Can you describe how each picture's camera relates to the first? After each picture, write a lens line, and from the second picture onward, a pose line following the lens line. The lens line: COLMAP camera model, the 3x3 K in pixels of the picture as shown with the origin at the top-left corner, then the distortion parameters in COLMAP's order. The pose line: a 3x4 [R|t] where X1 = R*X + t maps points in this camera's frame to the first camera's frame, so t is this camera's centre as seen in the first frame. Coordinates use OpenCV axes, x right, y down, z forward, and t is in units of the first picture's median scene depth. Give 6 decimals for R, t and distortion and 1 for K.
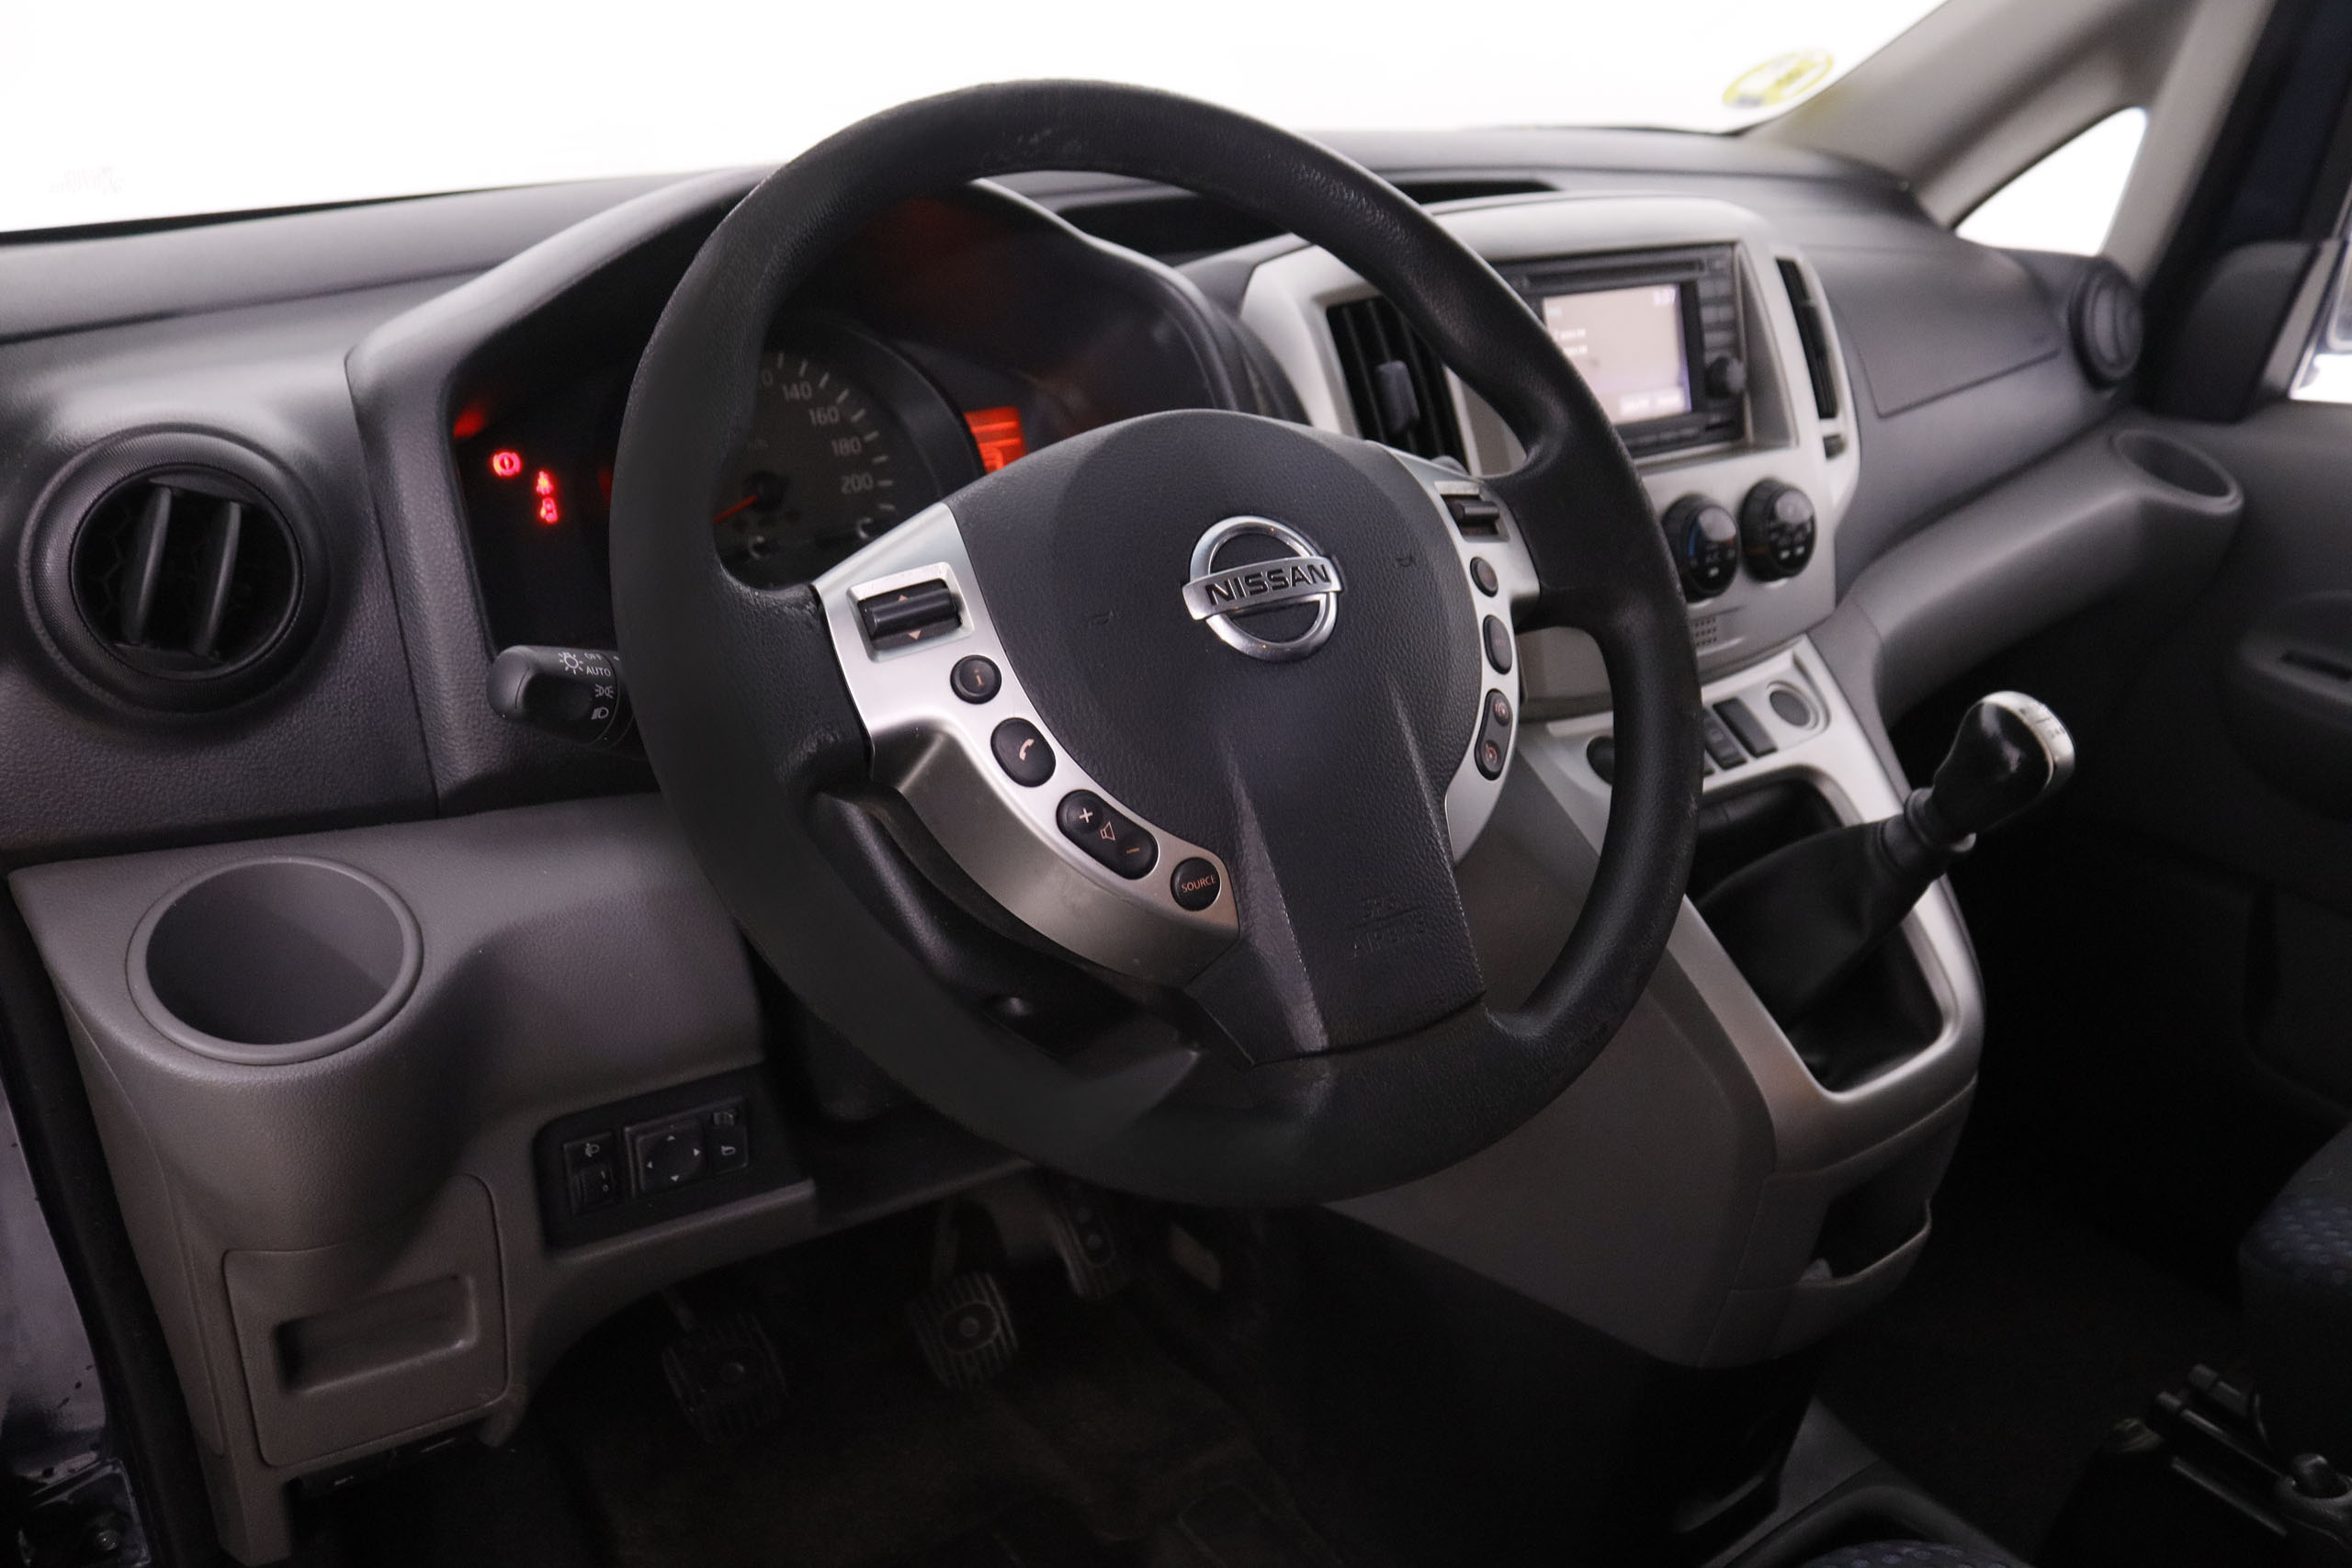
lens RADIAL K [[1891.2, 0, 1186.0], [0, 1891.2, 799.4], [0, 0, 1]] dist [-0.145138, 0.081051]
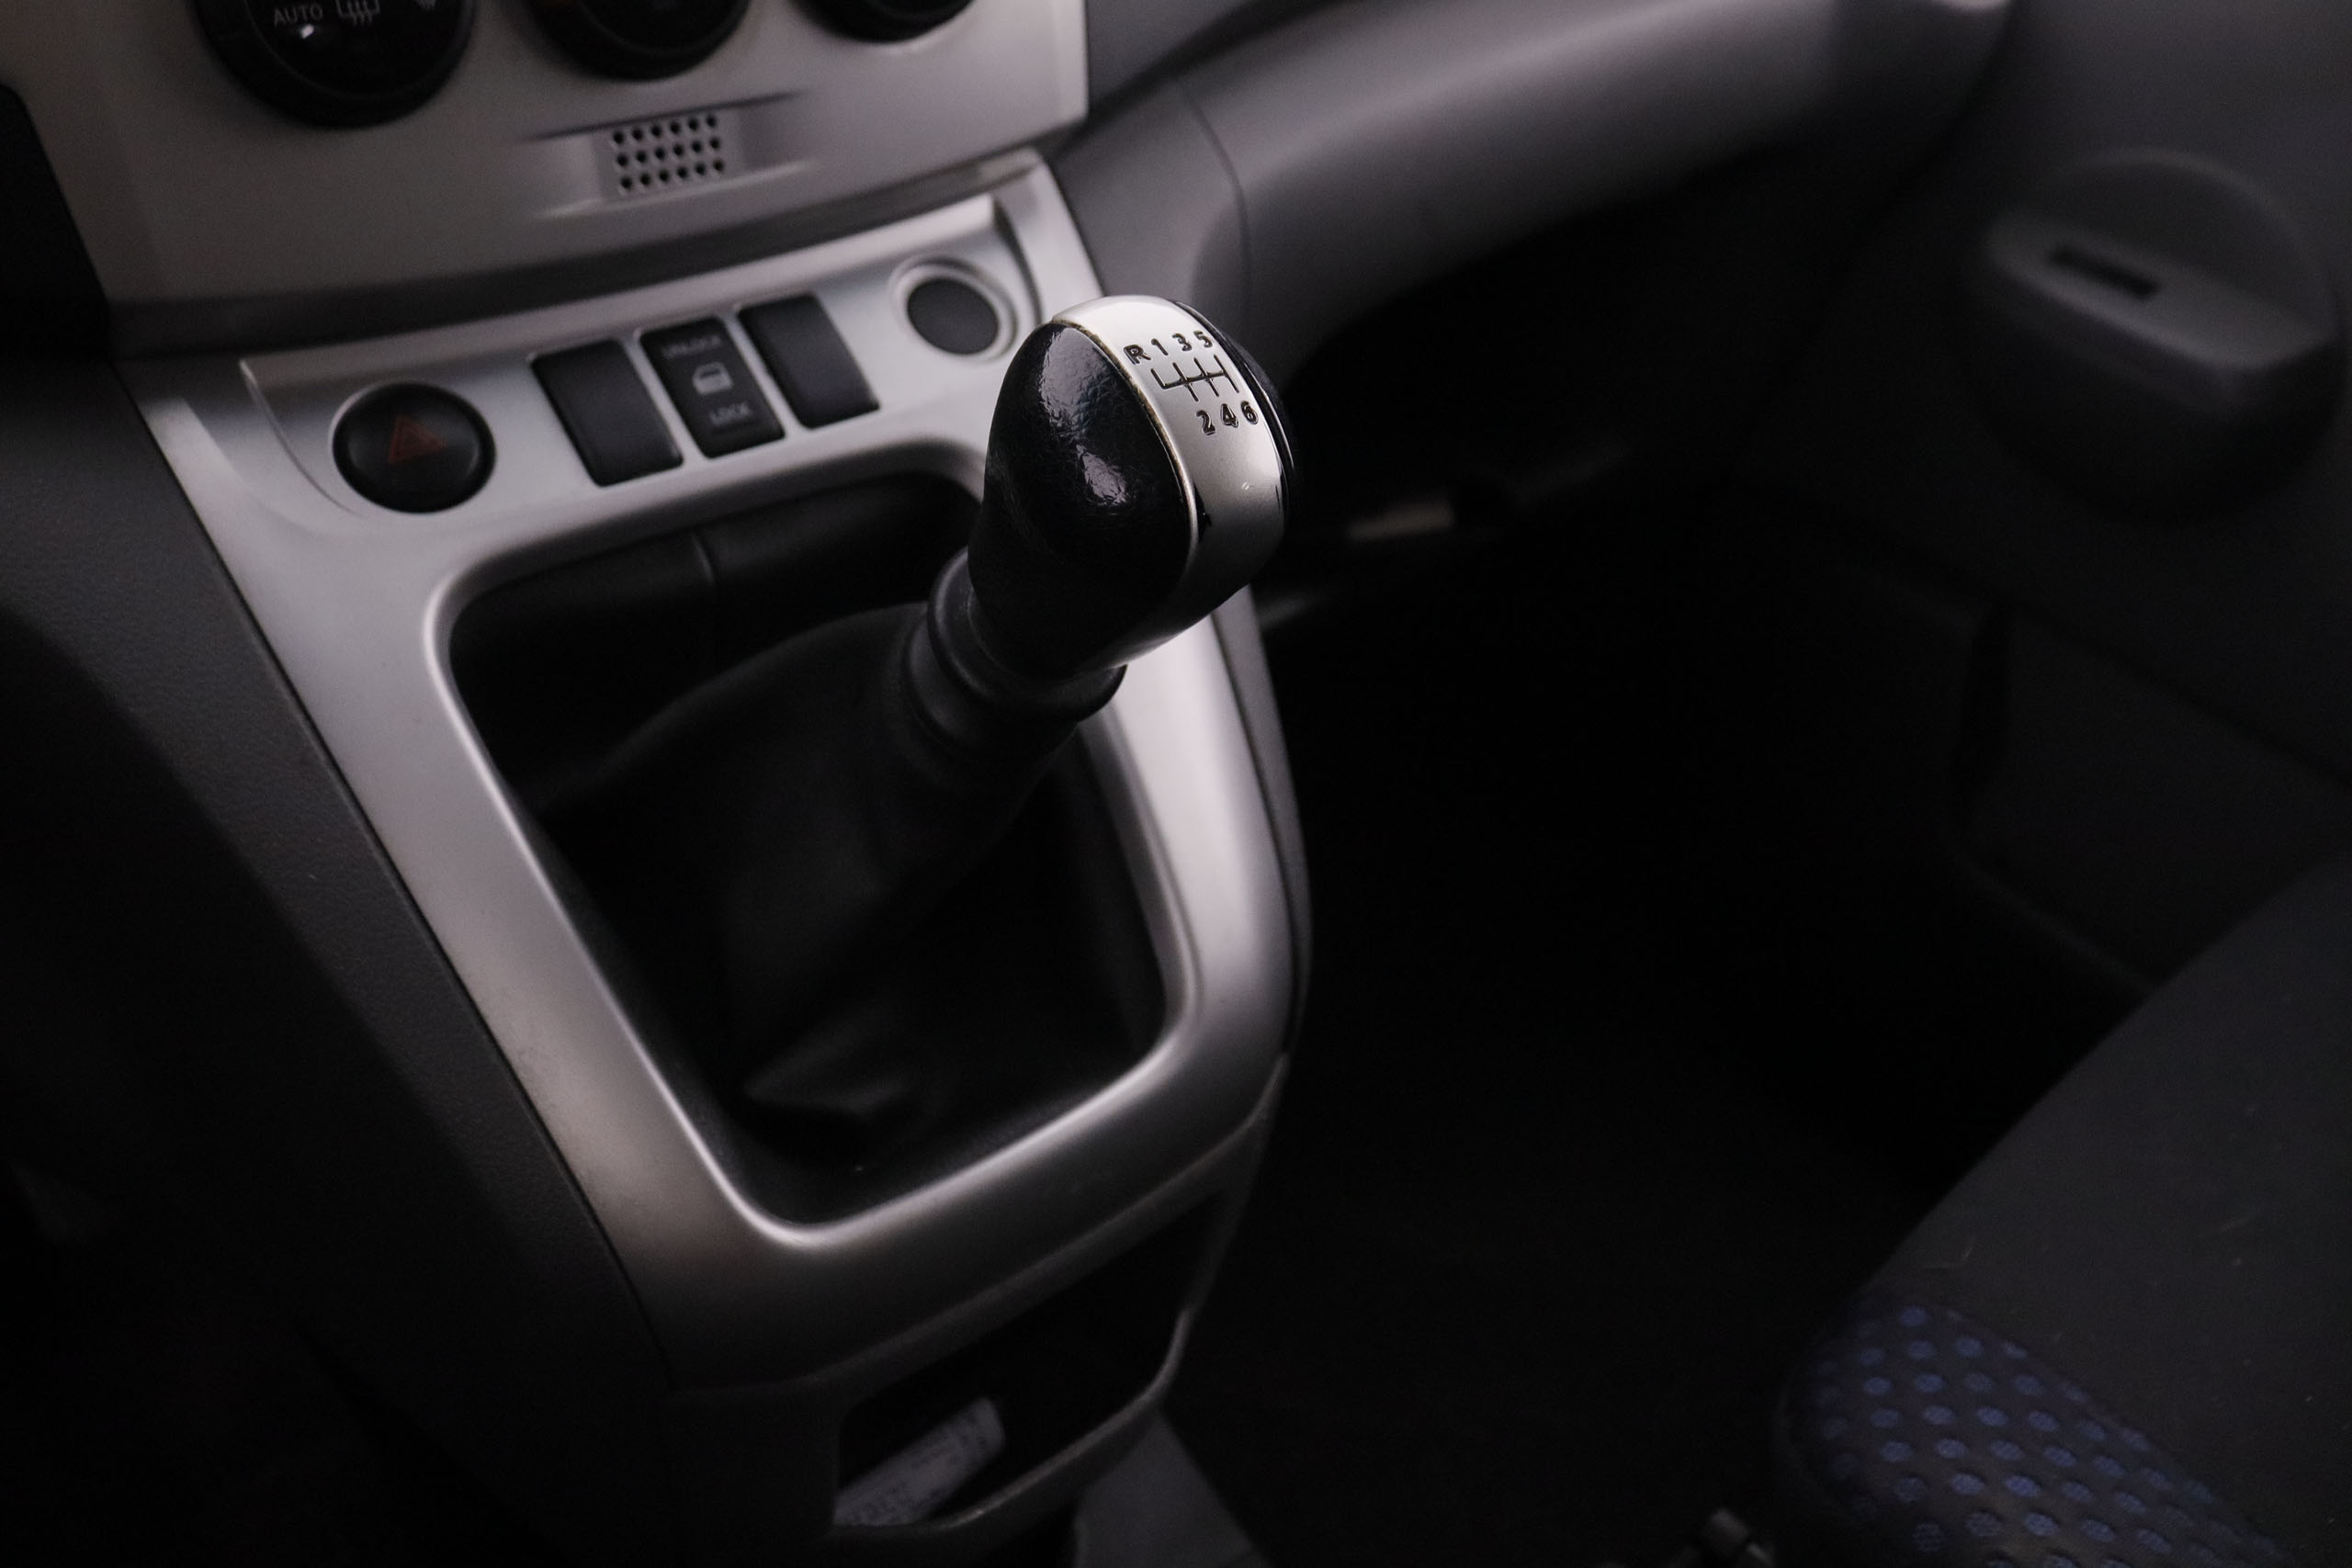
lens RADIAL K [[1891.2, 0, 1179.4], [0, 1891.2, 809.7], [0, 0, 1]] dist [-0.145138, 0.081051]
pose [[0.996521, 0.005276, 0.083173, 0.334034], [-0.023870, 0.974254, 0.224184, -0.033741], [-0.079848, -0.225390, 0.970991, 0.486730]]
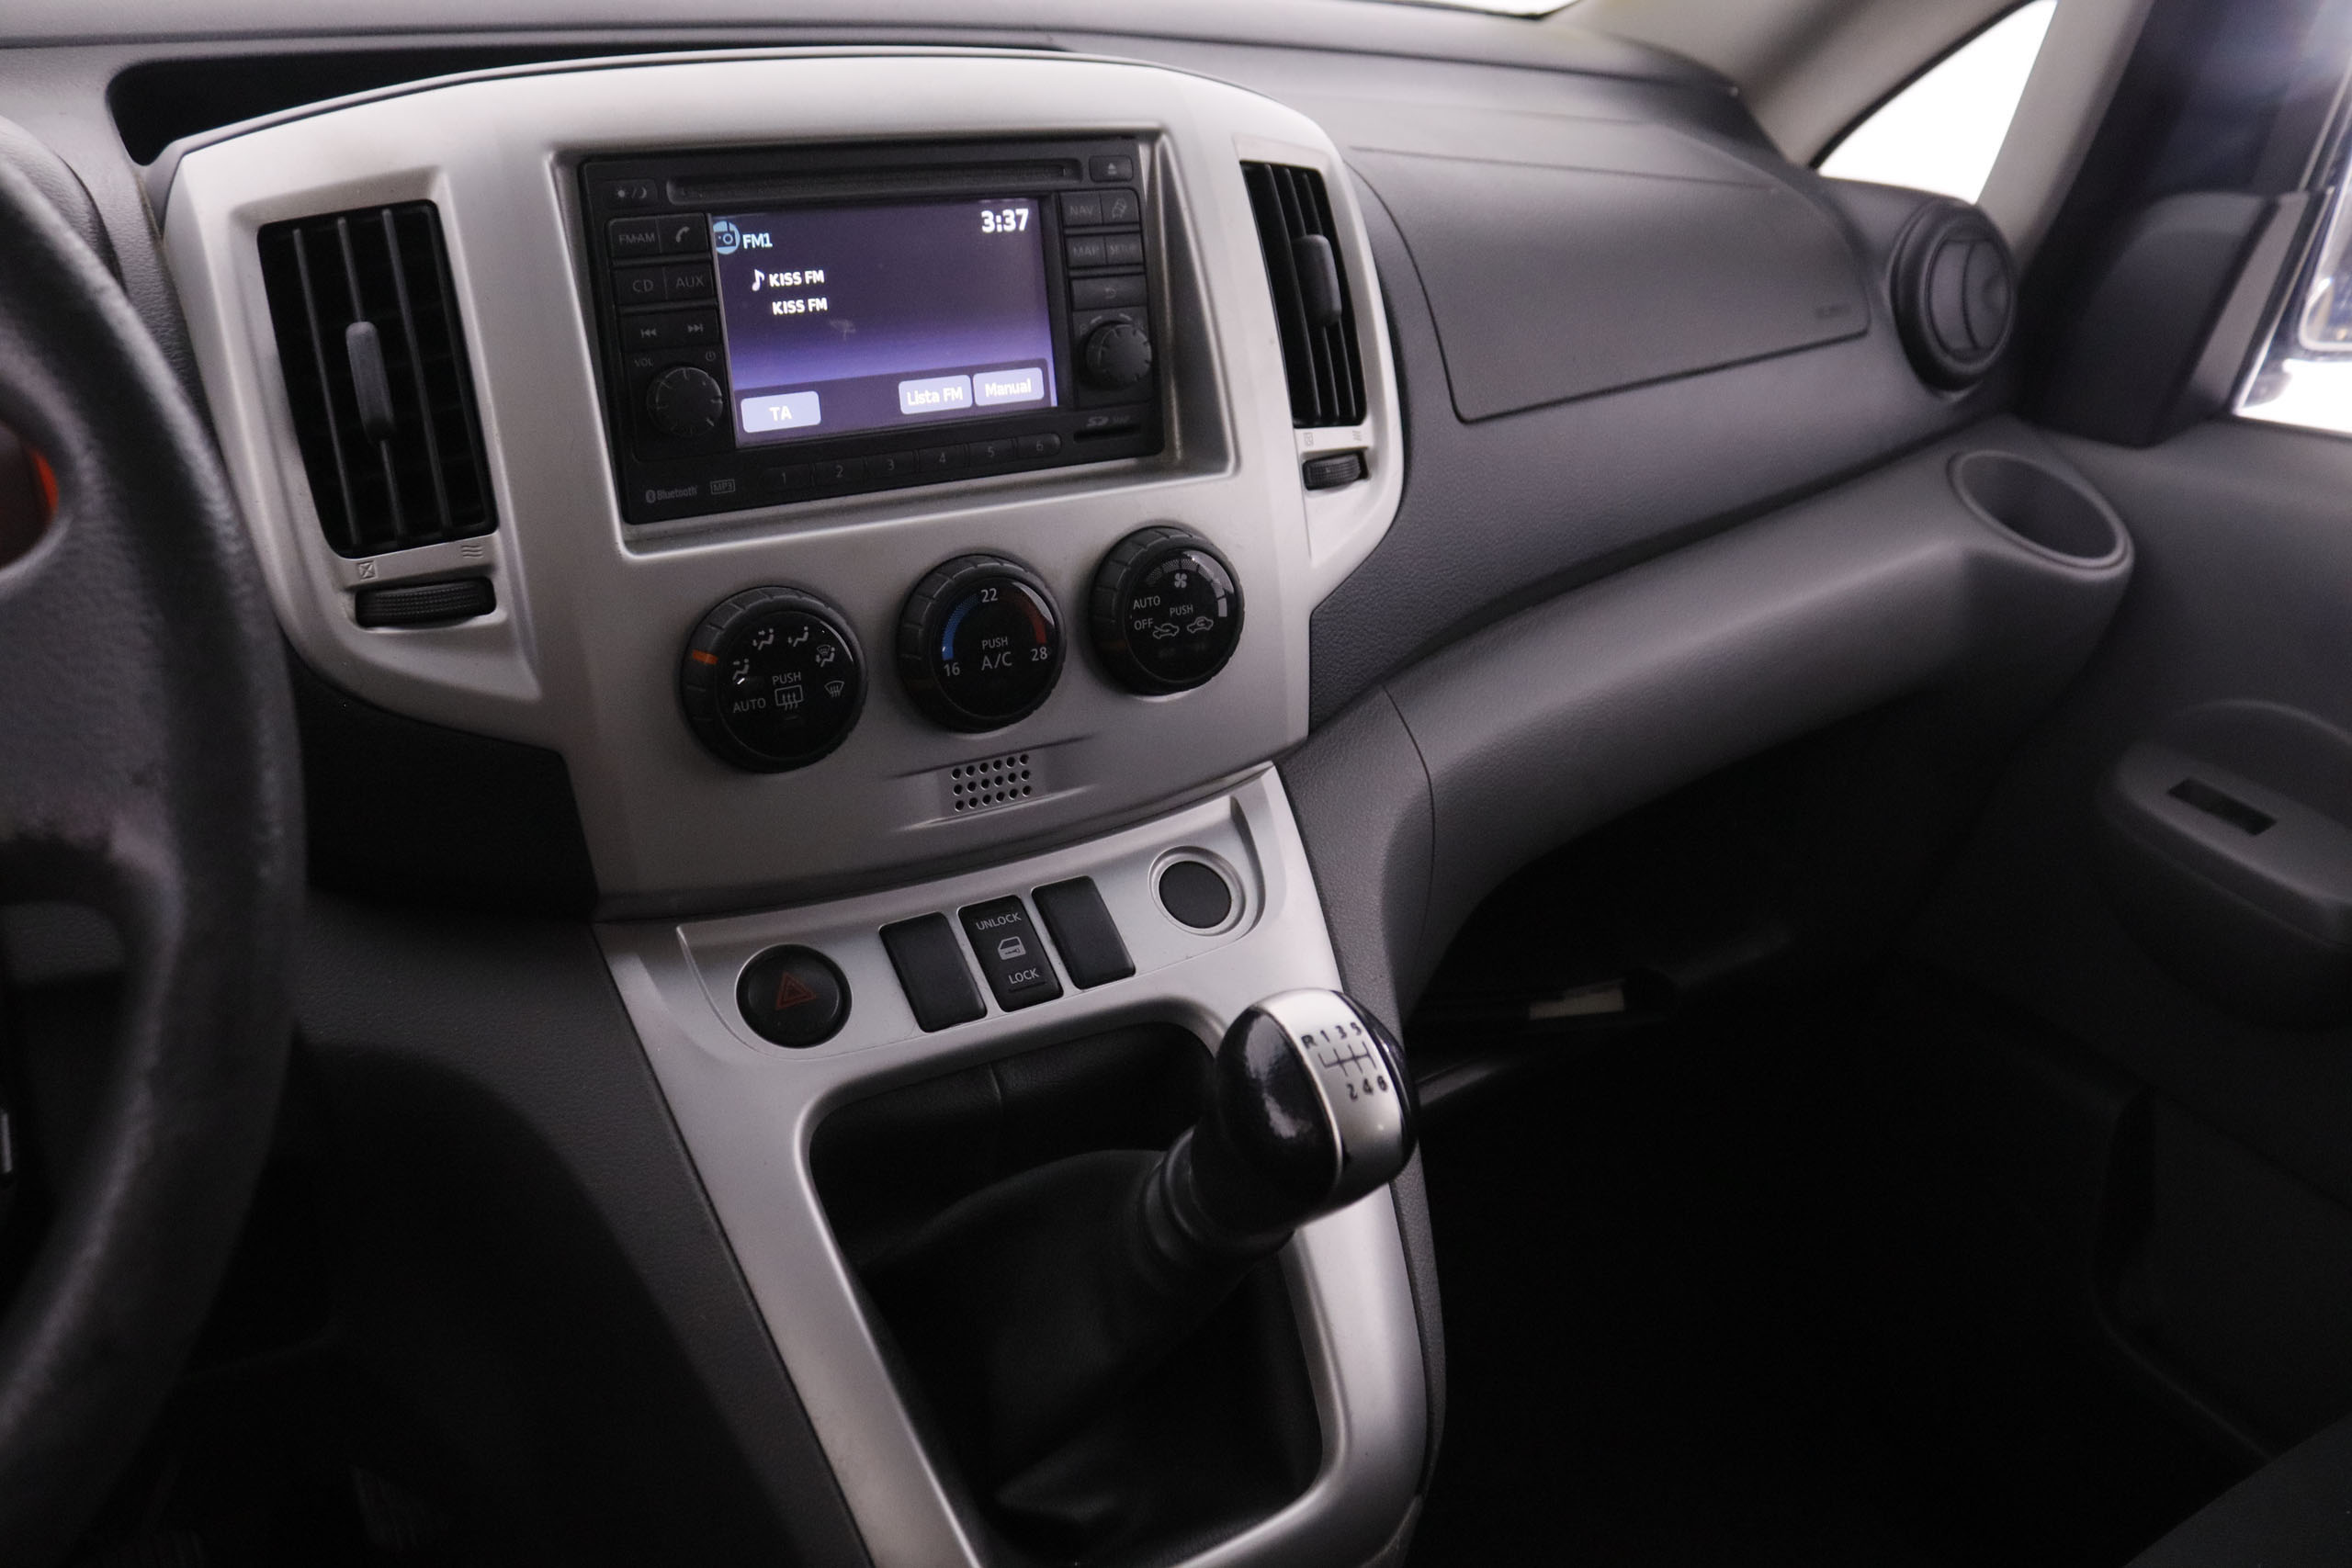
lens RADIAL K [[1891.2, 0, 1163.6], [0, 1891.2, 829.0], [0, 0, 1]] dist [-0.145138, 0.081051]
pose [[0.996172, 0.067687, -0.055320, 0.338254], [-0.064514, 0.996273, 0.057259, -0.103448], [0.058989, -0.053471, 0.996826, 0.361087]]
